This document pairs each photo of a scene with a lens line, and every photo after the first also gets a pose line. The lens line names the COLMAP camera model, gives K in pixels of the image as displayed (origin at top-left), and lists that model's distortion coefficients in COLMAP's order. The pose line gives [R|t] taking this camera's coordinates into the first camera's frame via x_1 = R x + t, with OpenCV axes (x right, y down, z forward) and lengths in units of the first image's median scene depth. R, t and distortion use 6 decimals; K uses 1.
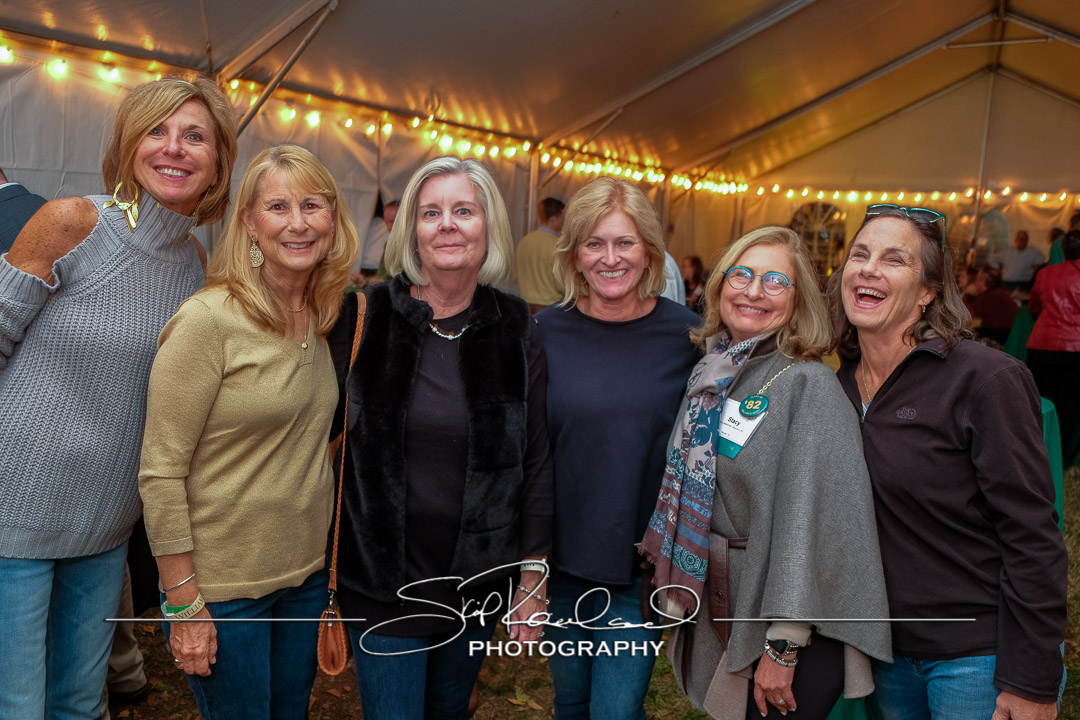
lens RADIAL K [[867.8, 0, 540.0], [0, 867.8, 360.0], [0, 0, 1]] dist [0.055766, 0.119069]
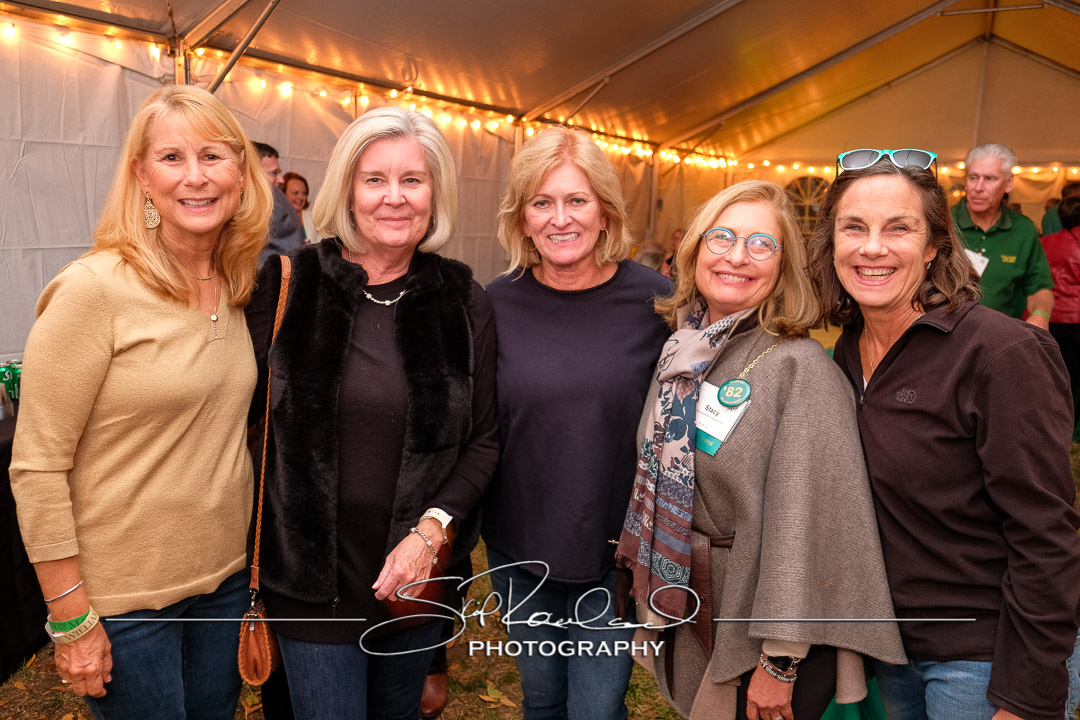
lens RADIAL K [[811.0, 0, 538.9], [0, 811.0, 330.2], [0, 0, 1]] dist [0.006898, 0.004996]
pose [[0.999822, 0.007911, -0.017121, 0.049547], [-0.008116, 0.999896, -0.011928, 0.000537], [0.017024, 0.012064, 0.999782, 0.142237]]
